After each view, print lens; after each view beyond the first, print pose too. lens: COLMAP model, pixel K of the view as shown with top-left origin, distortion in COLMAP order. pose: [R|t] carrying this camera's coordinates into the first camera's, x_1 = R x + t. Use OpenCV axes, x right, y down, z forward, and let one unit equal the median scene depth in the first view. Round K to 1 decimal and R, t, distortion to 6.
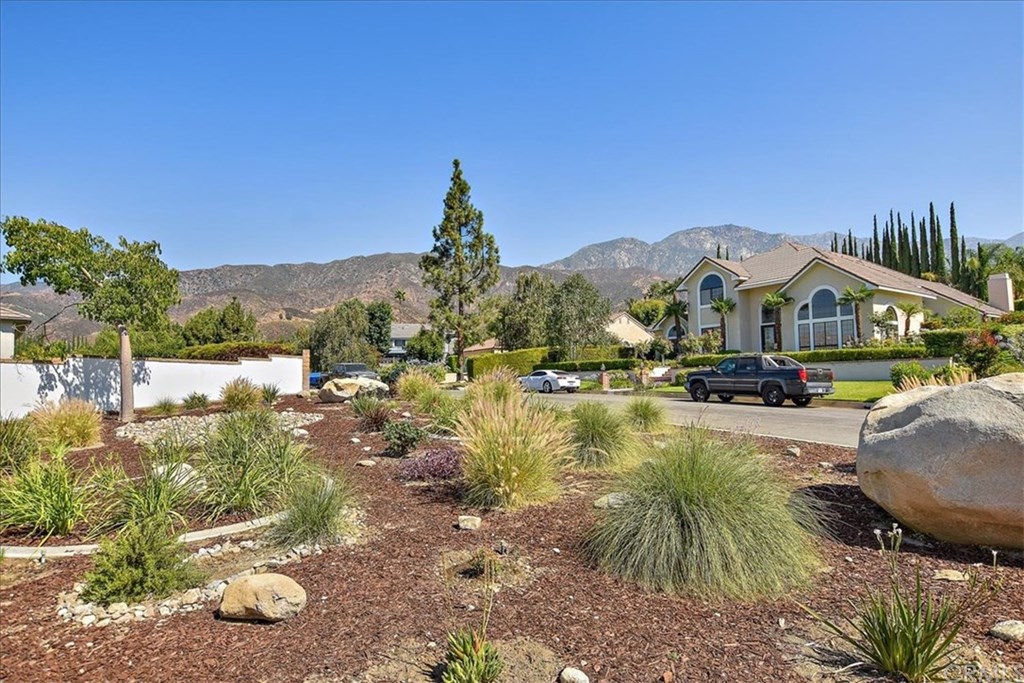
lens RADIAL K [[515.7, 0, 534.3], [0, 515.7, 343.2], [0, 0, 1]] dist [-0.001442, -0.000135]
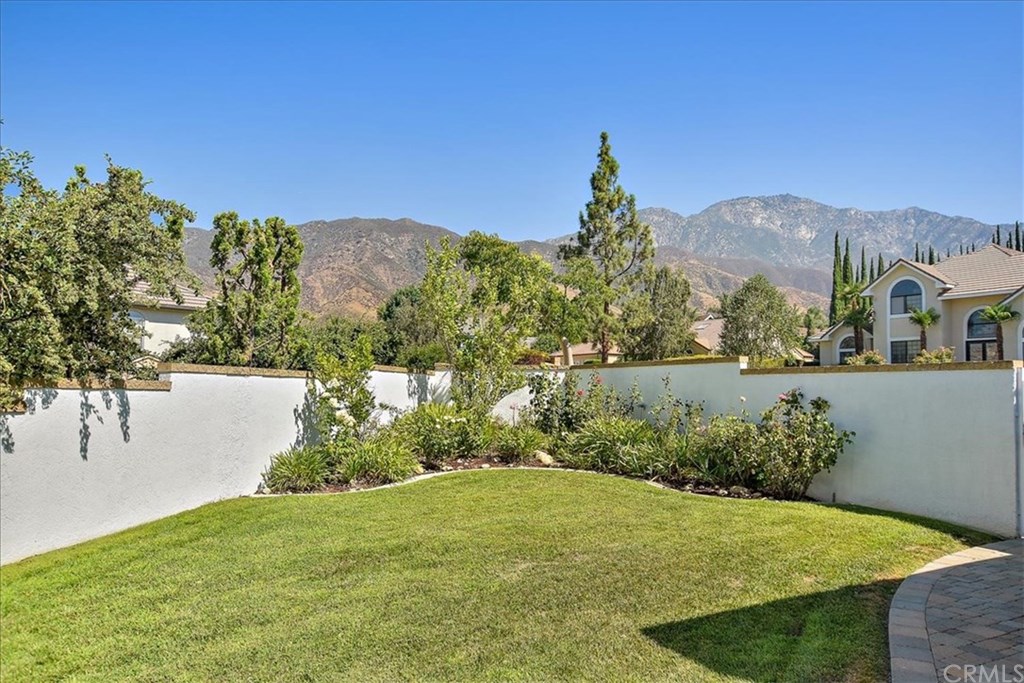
lens RADIAL K [[694.7, 0, 507.7], [0, 694.7, 350.3], [0, 0, 1]] dist [0.005750, 0.008049]
pose [[0.999234, 0.034515, 0.018454, -0.320063], [-0.034777, 0.999296, 0.014081, -0.006904], [-0.017955, -0.014712, 0.999731, -0.152617]]
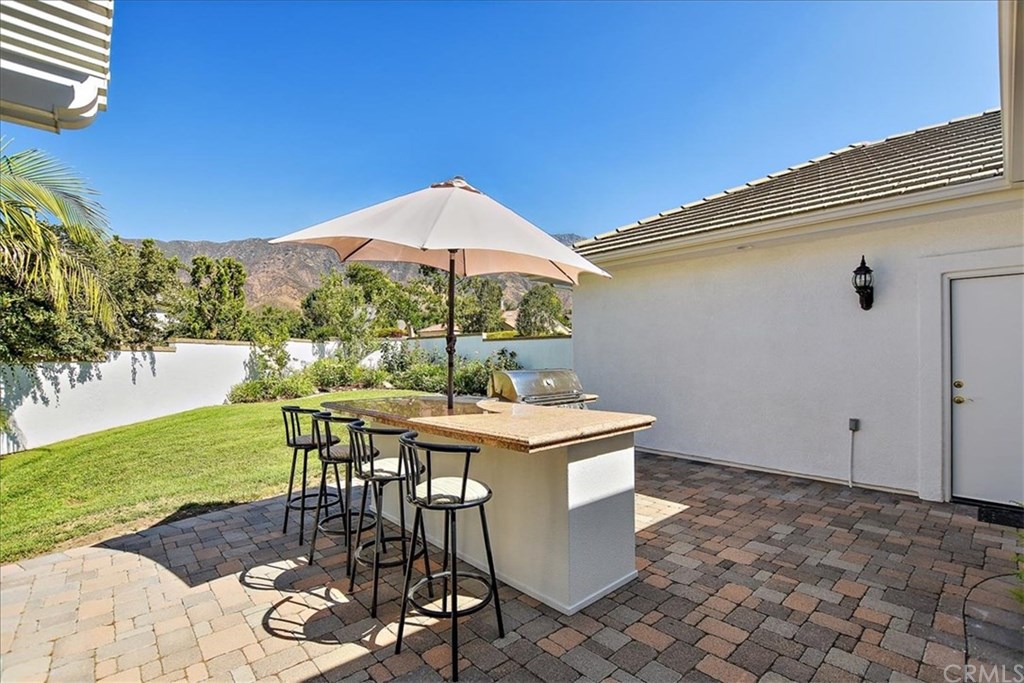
lens RADIAL K [[449.7, 0, 519.1], [0, 449.7, 345.9], [0, 0, 1]] dist [0.001397, -0.000717]
pose [[0.960906, 0.021727, 0.276021, -0.295377], [-0.035546, 0.998347, 0.045161, -0.011042], [-0.274584, -0.053207, 0.960090, -0.248901]]
